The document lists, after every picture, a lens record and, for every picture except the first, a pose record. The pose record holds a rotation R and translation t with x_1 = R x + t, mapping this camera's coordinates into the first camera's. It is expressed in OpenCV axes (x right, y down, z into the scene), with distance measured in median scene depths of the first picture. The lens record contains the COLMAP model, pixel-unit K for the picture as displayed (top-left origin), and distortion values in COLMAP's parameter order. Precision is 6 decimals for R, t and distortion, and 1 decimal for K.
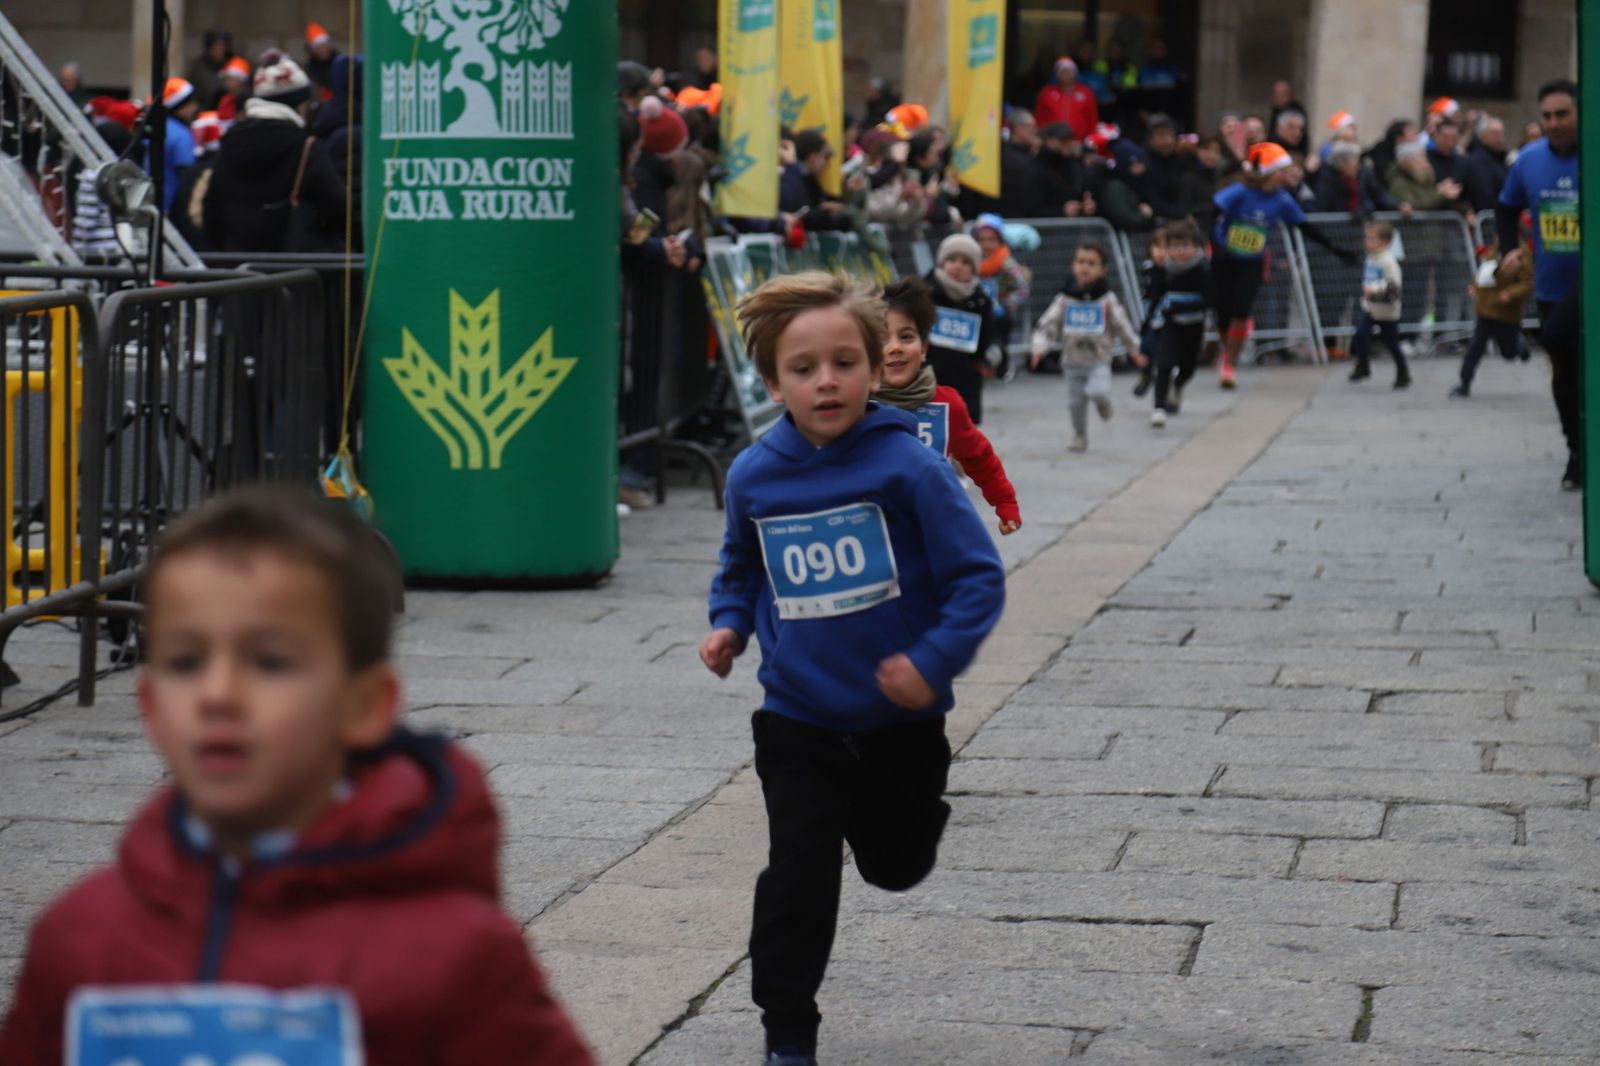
lens RADIAL K [[4751.0, 0, 779.9], [0, 4751.0, 438.2], [0, 0, 1]] dist [0.042603, 0.000000]
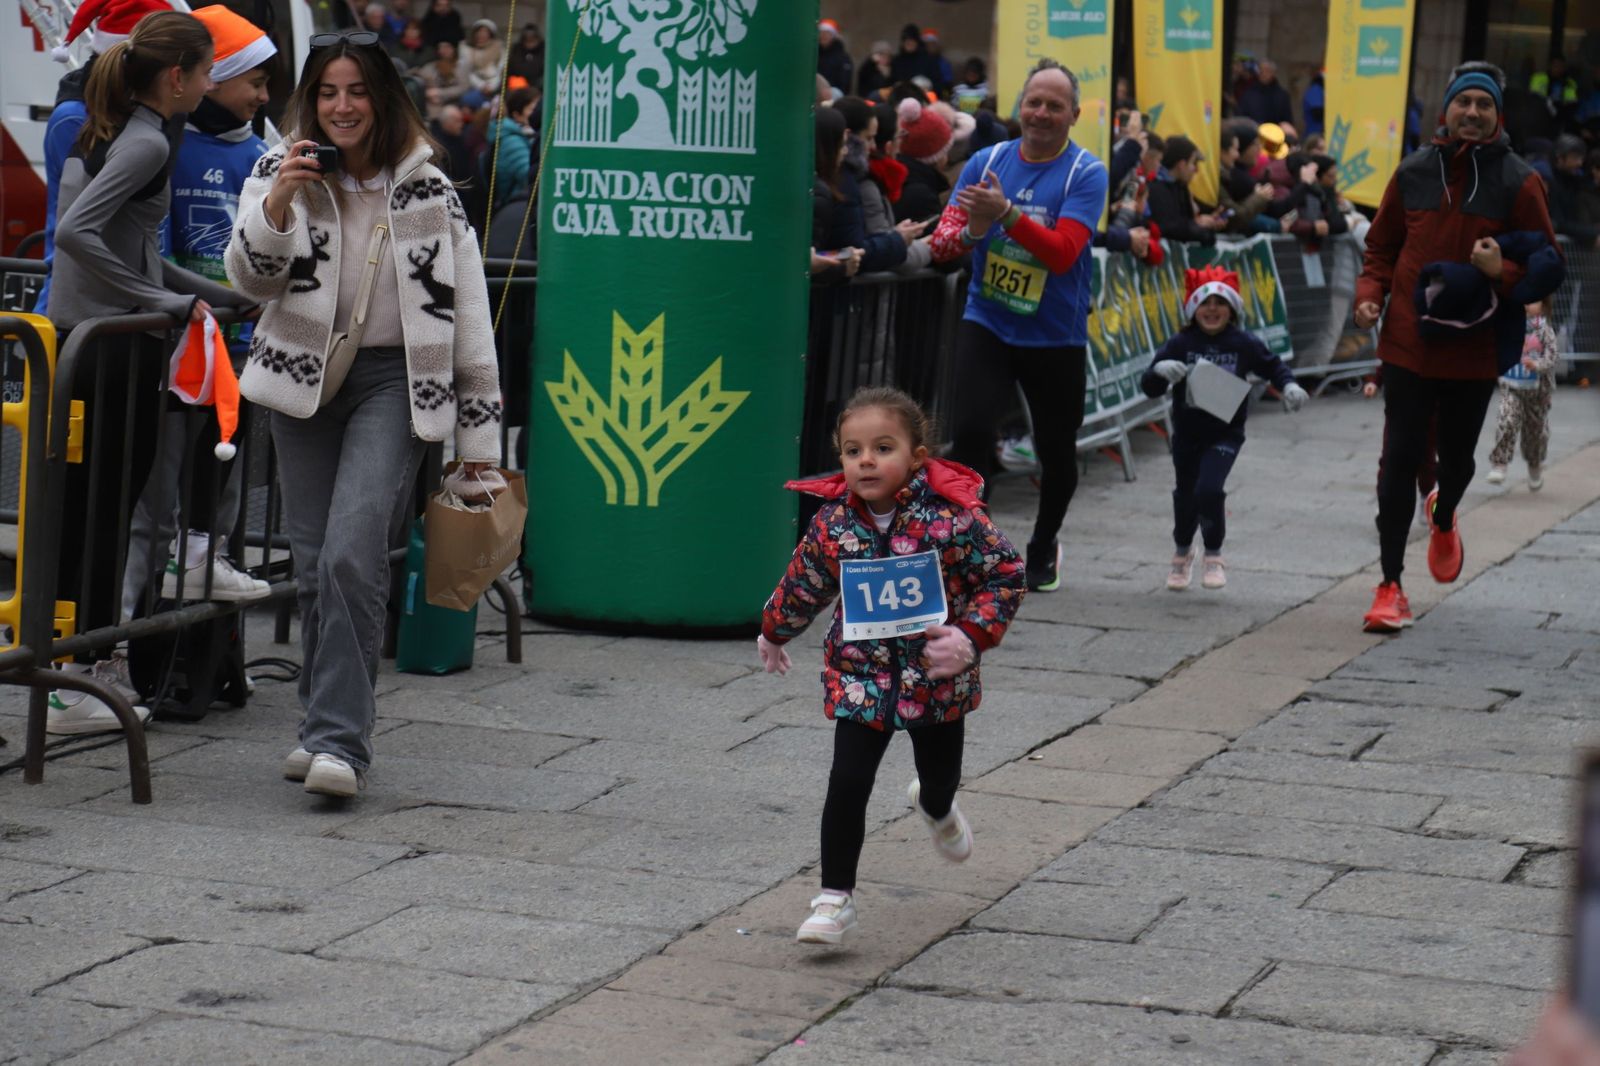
lens RADIAL K [[4020.5, 0, 803.1], [0, 4020.5, 526.7], [0, 0, 1]] dist [0.042036, 0.000000]
pose [[0.987838, 0.053314, -0.146062, 0.084095], [-0.047503, 0.997946, 0.042984, -0.024959], [0.148054, -0.035523, 0.988341, 0.227887]]
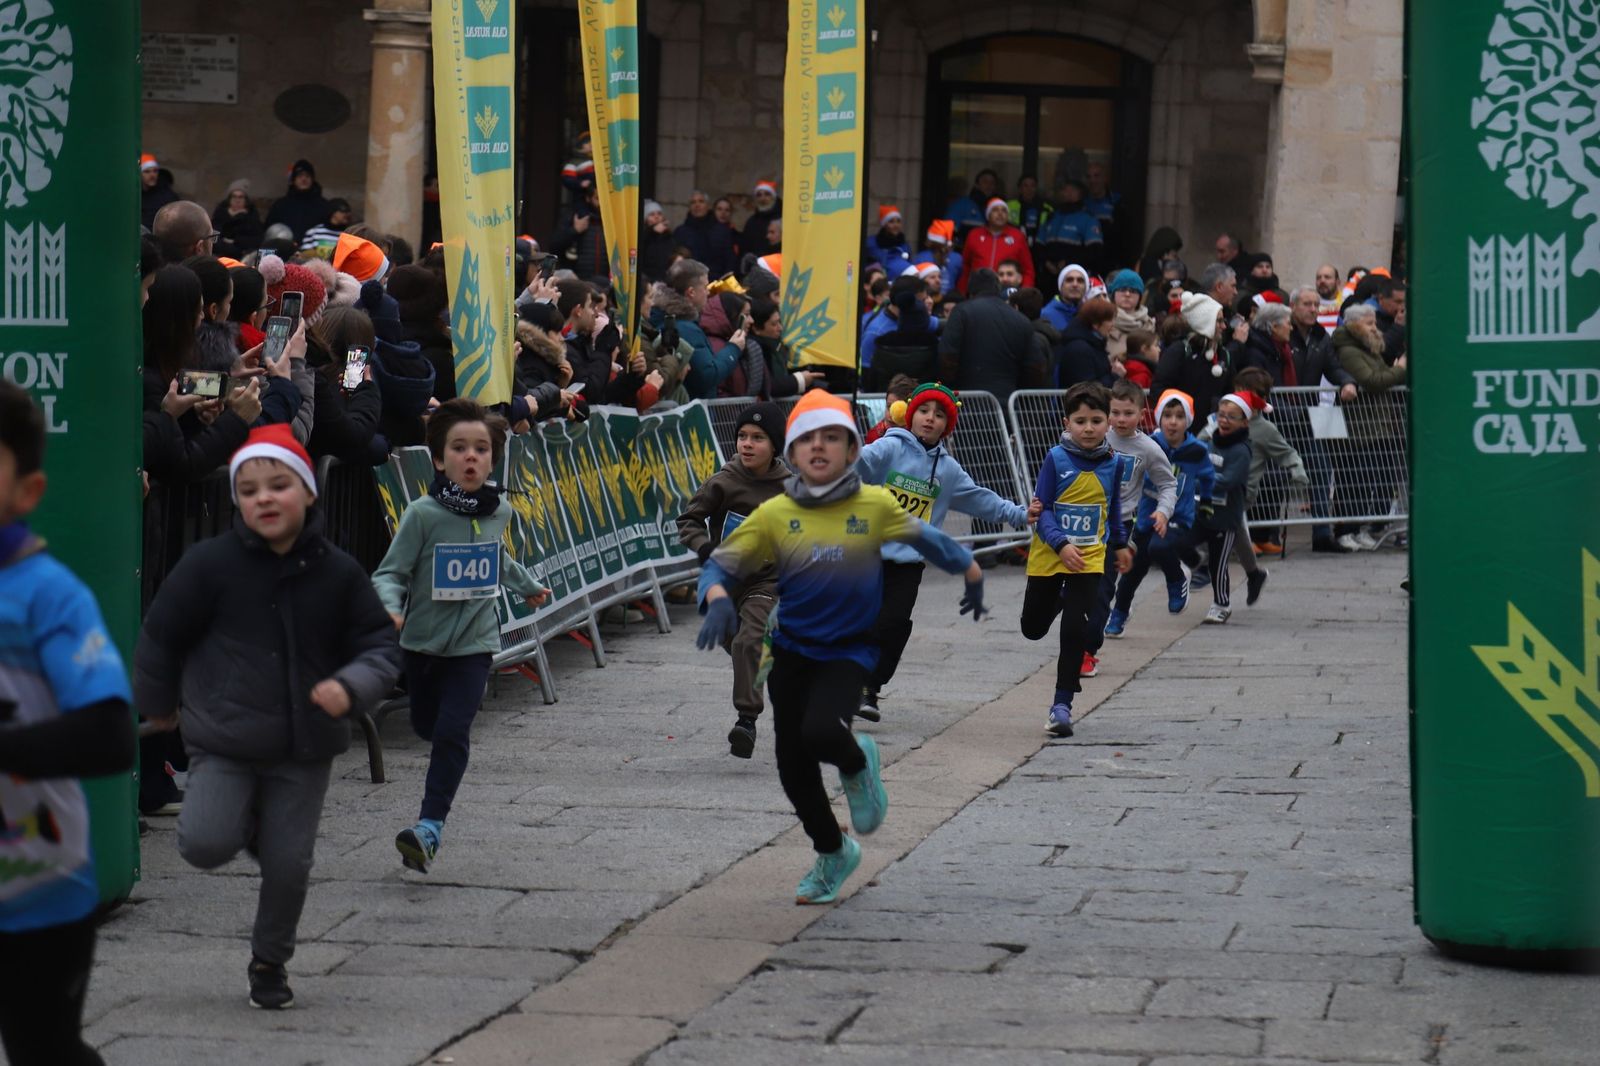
lens RADIAL K [[4751.0, 0, 799.0], [0, 4751.0, 542.1], [0, 0, 1]] dist [0.042603, 0.000000]
pose [[0.999827, 0.010393, -0.015436, 0.083958], [-0.010452, 0.999938, -0.003797, -0.027537], [0.015395, 0.003957, 0.999874, 0.254531]]
